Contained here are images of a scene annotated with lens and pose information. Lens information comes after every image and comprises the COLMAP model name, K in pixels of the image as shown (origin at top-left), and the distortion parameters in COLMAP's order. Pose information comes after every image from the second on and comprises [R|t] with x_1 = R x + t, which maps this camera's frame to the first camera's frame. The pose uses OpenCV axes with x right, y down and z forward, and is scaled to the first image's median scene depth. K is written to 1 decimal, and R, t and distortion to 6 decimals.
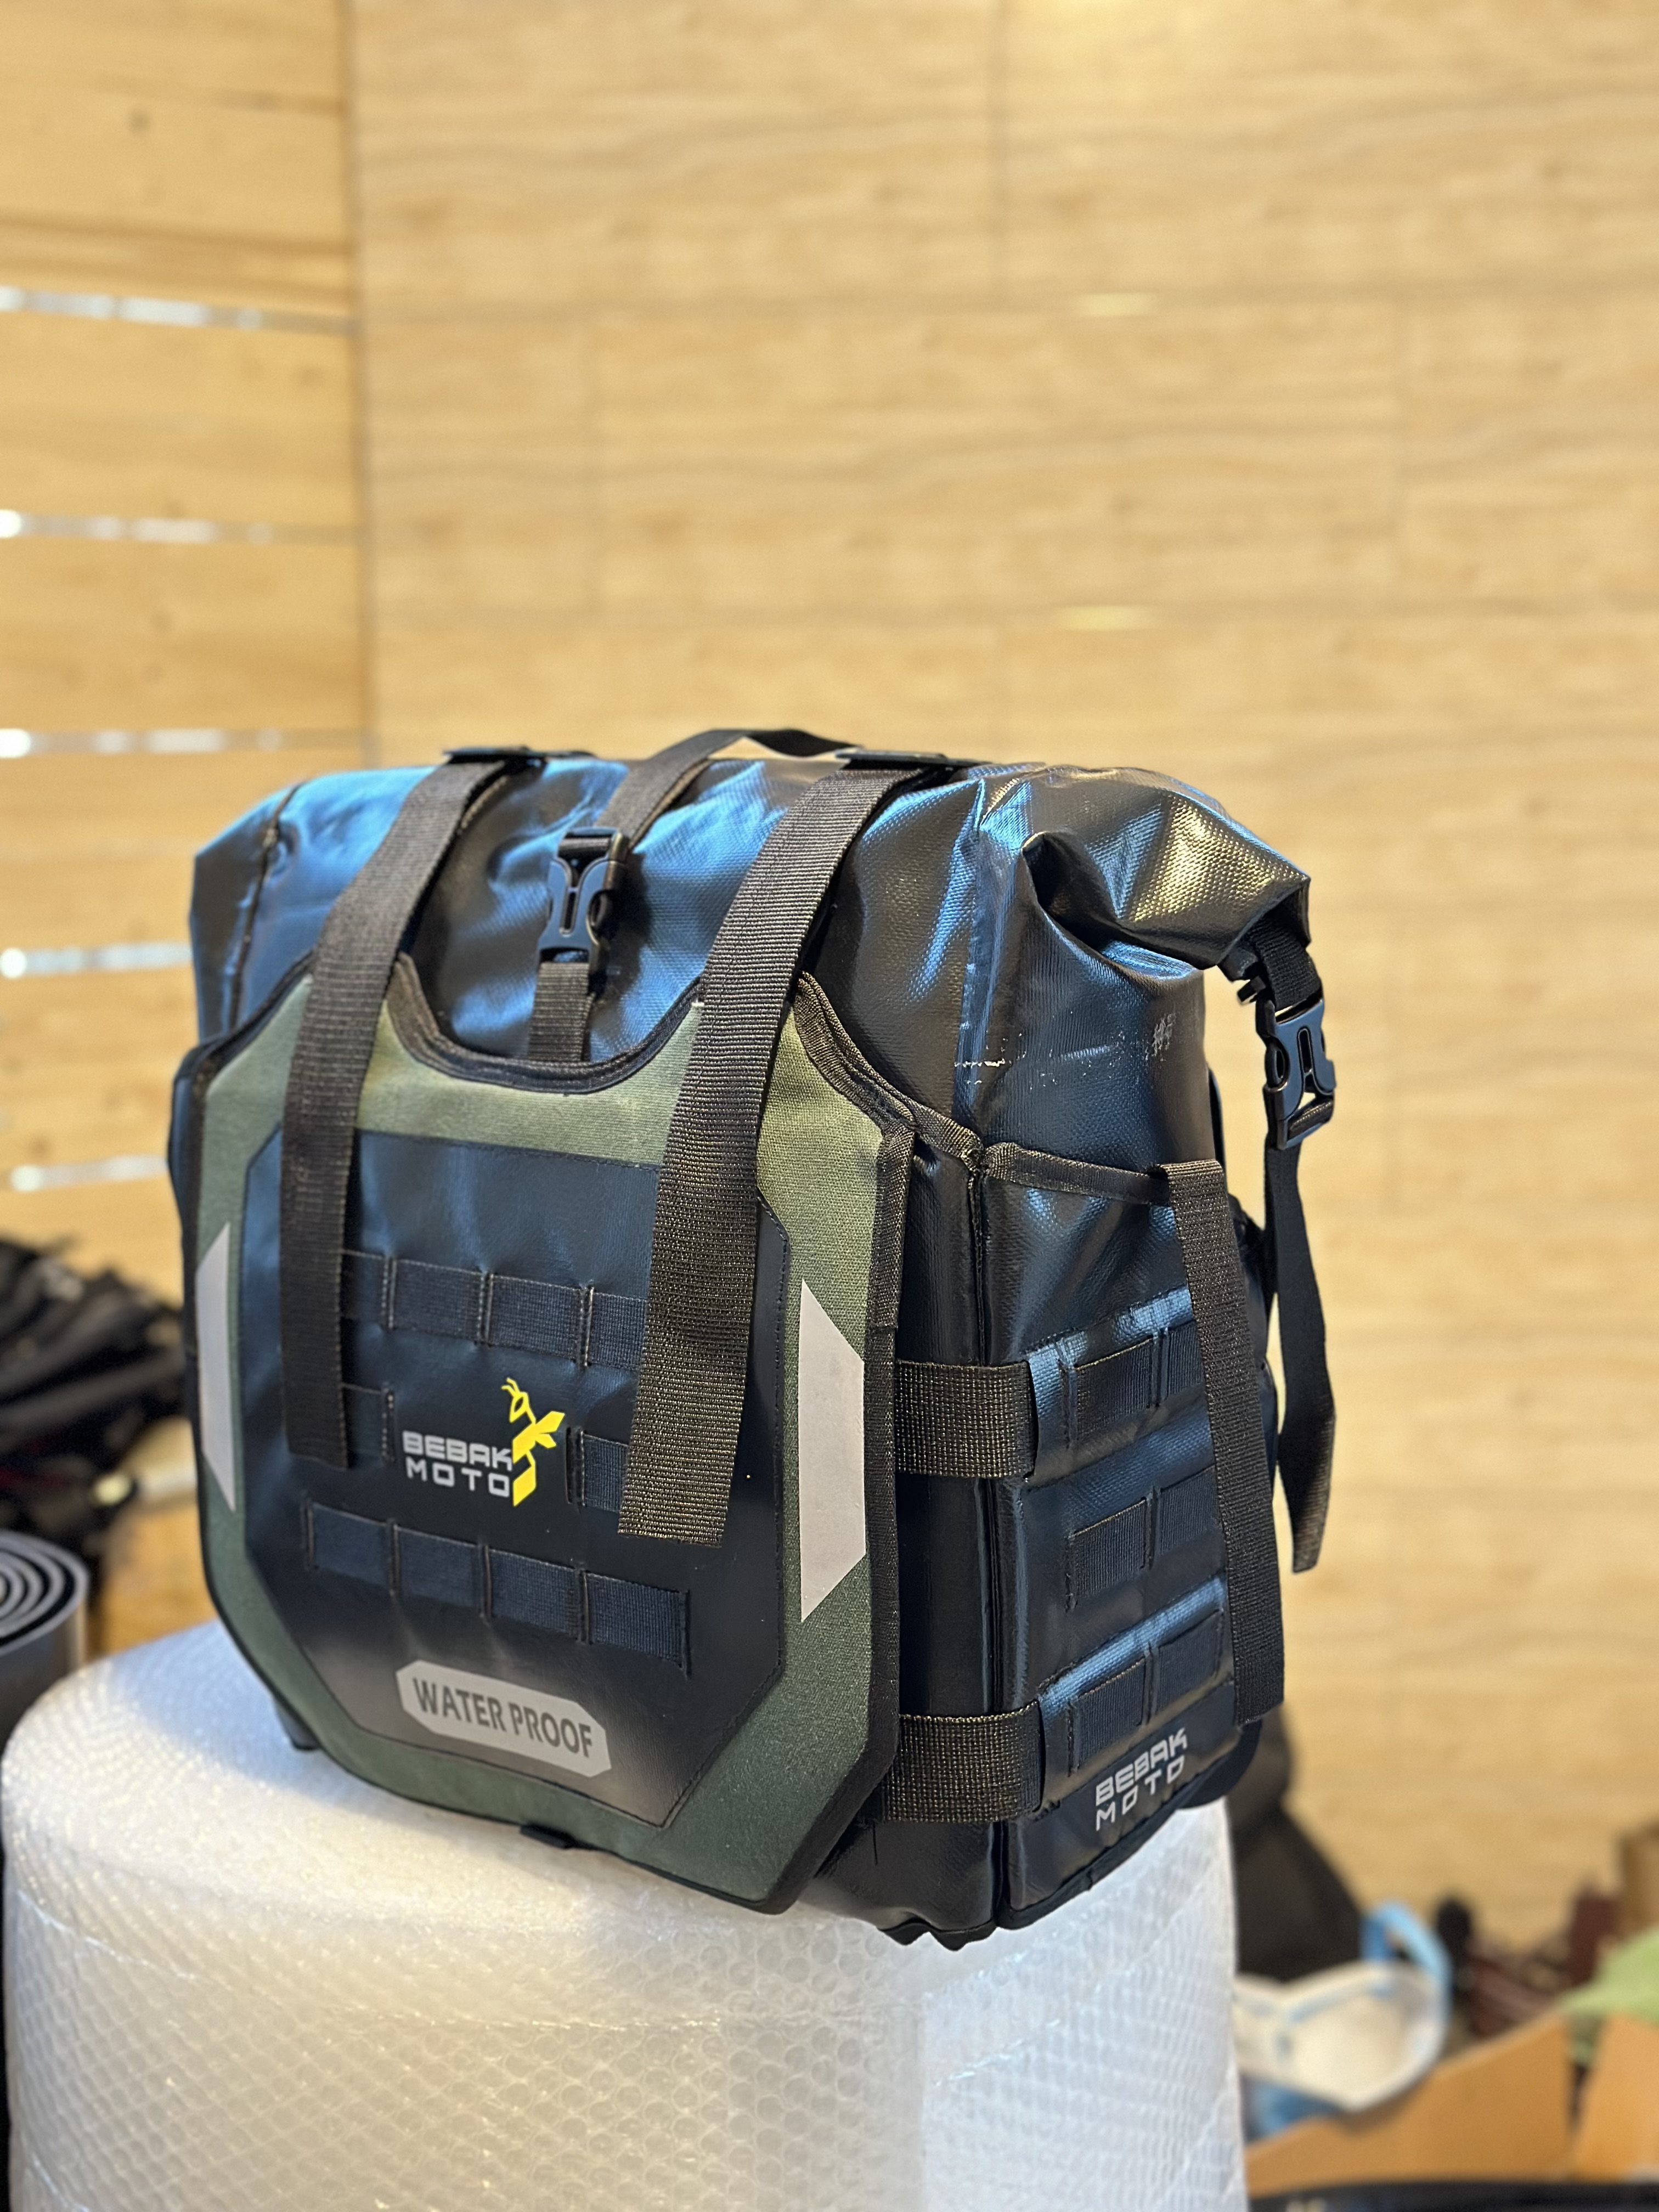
lens RADIAL K [[2986.3, 0, 822.0], [0, 2986.3, 1116.6], [0, 0, 1]] dist [0.152687, -0.274885]
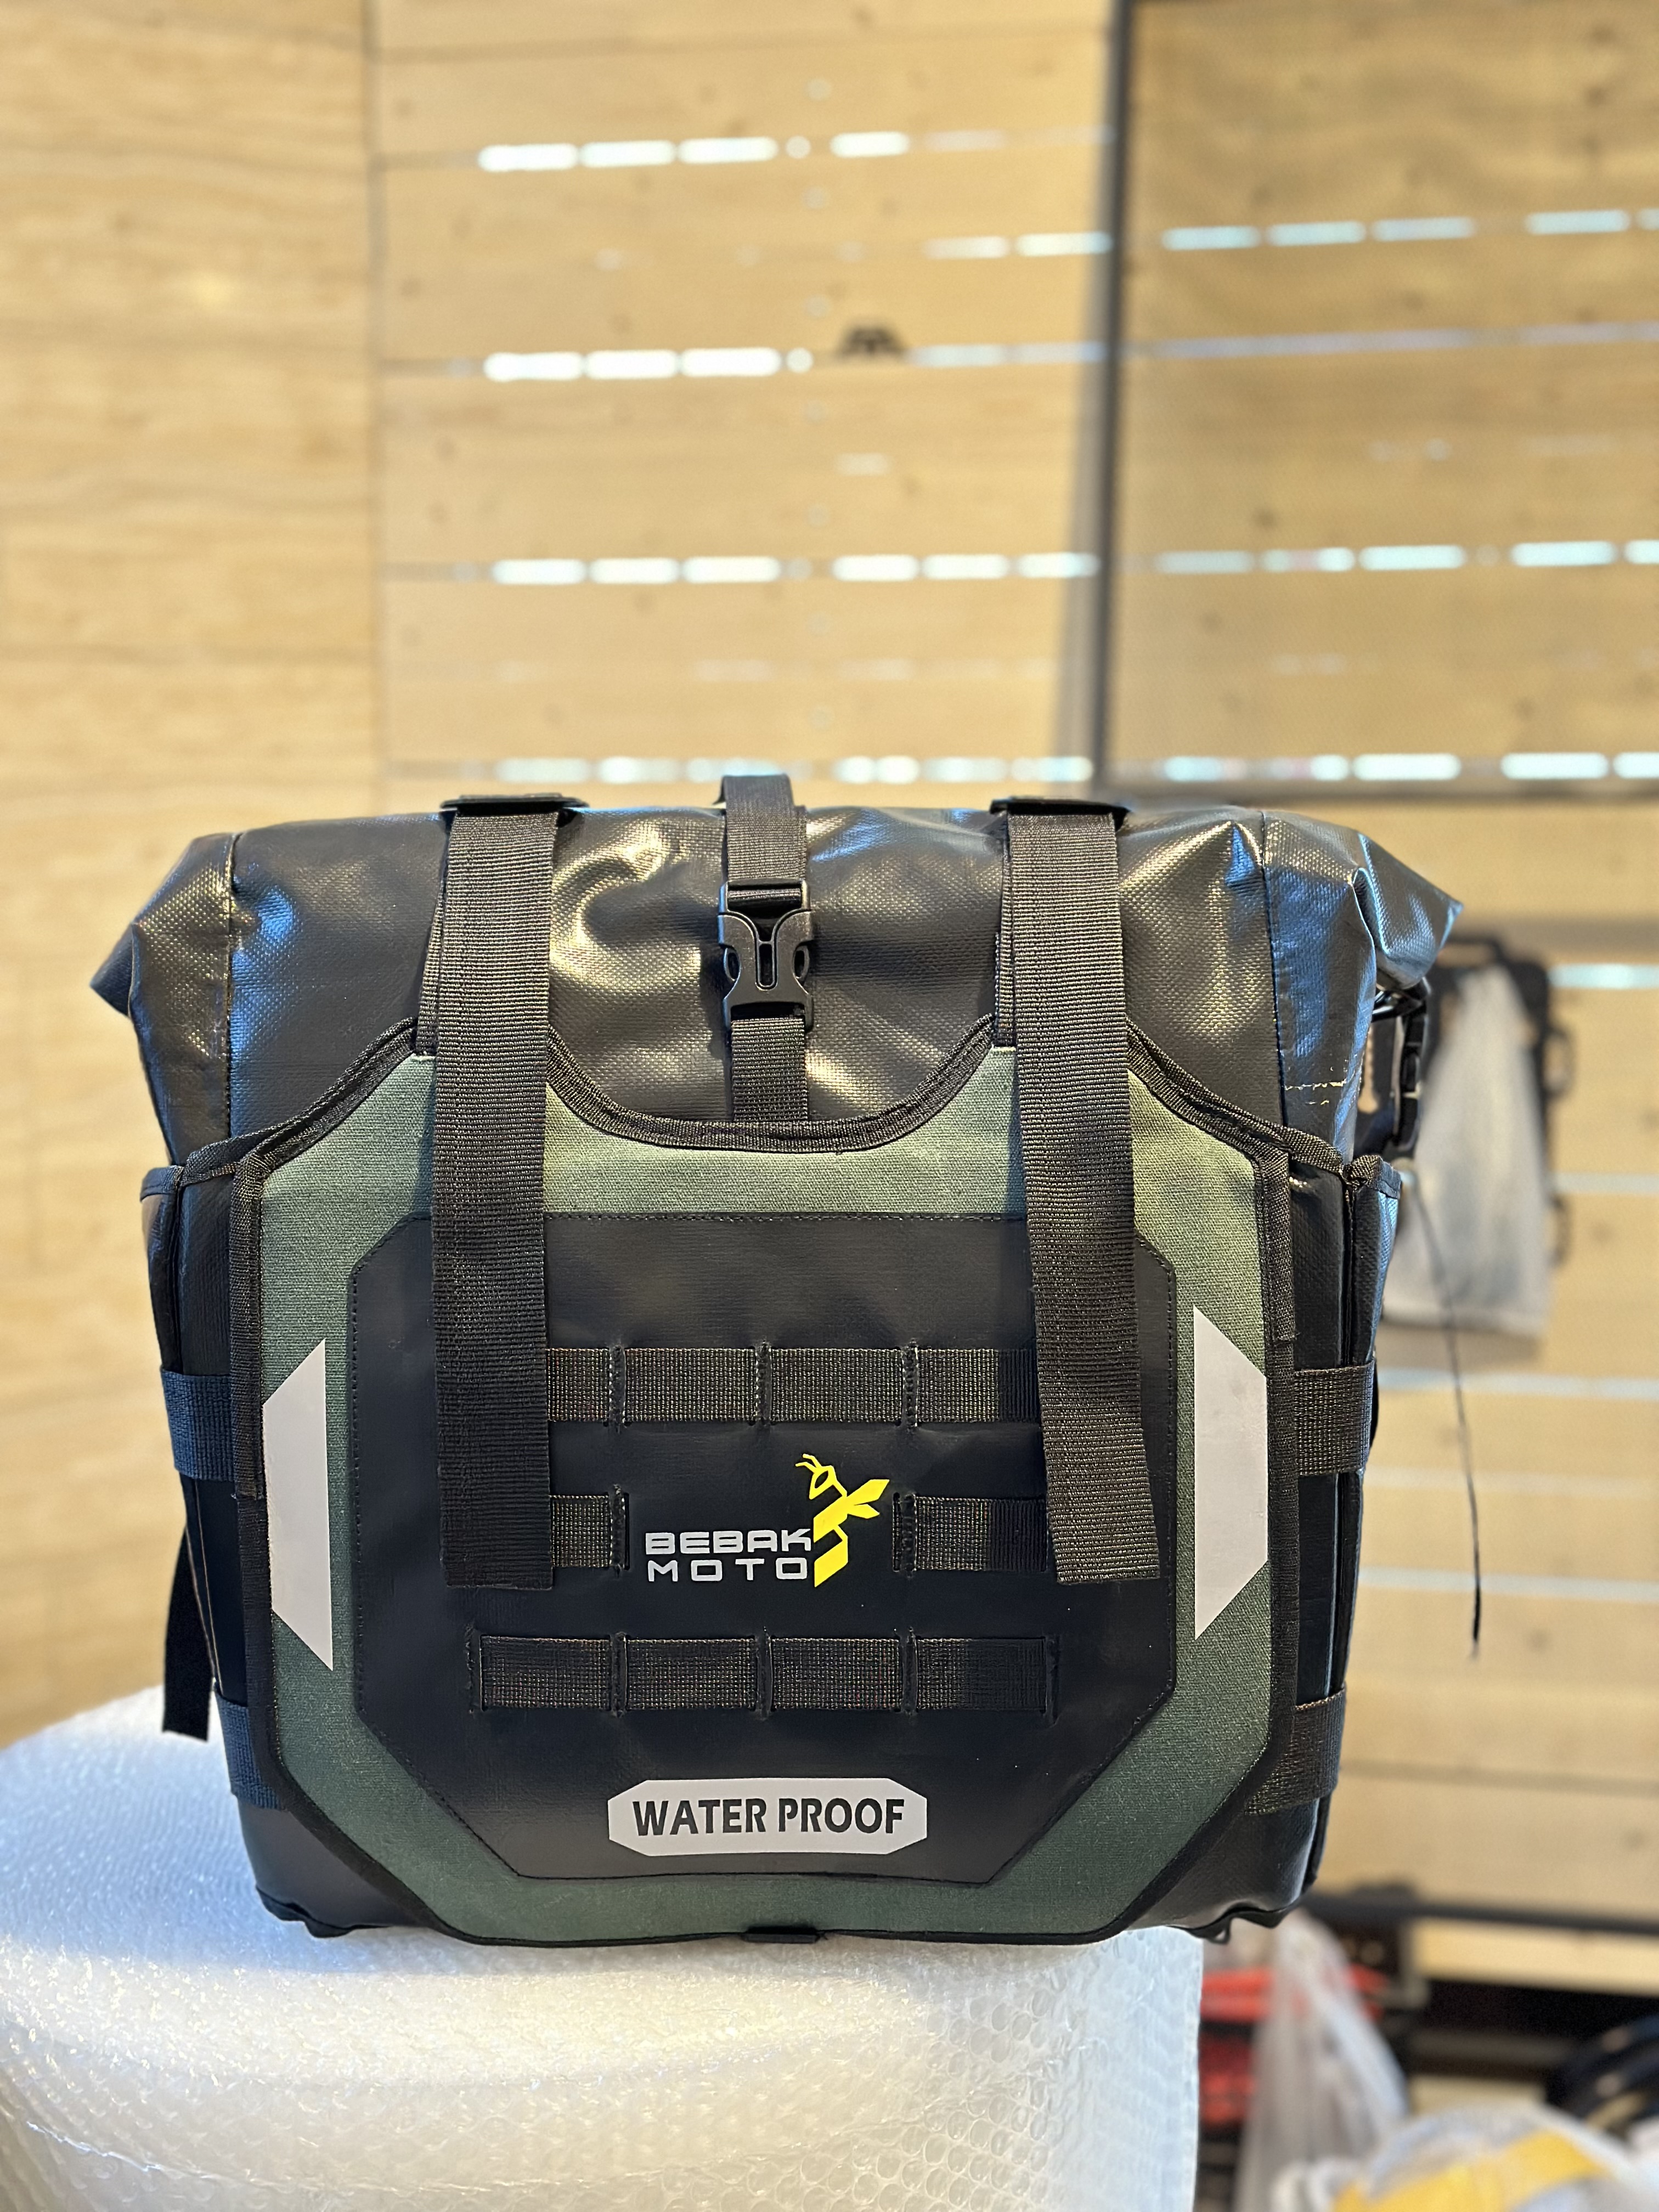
lens RADIAL K [[2959.2, 0, 832.2], [0, 2959.2, 1107.3], [0, 0, 1]] dist [0.179068, -0.321314]
pose [[0.783891, -0.070893, 0.616838, -0.646058], [0.081535, 0.996611, 0.010925, -0.031159], [-0.615521, 0.041730, 0.787015, 0.234957]]
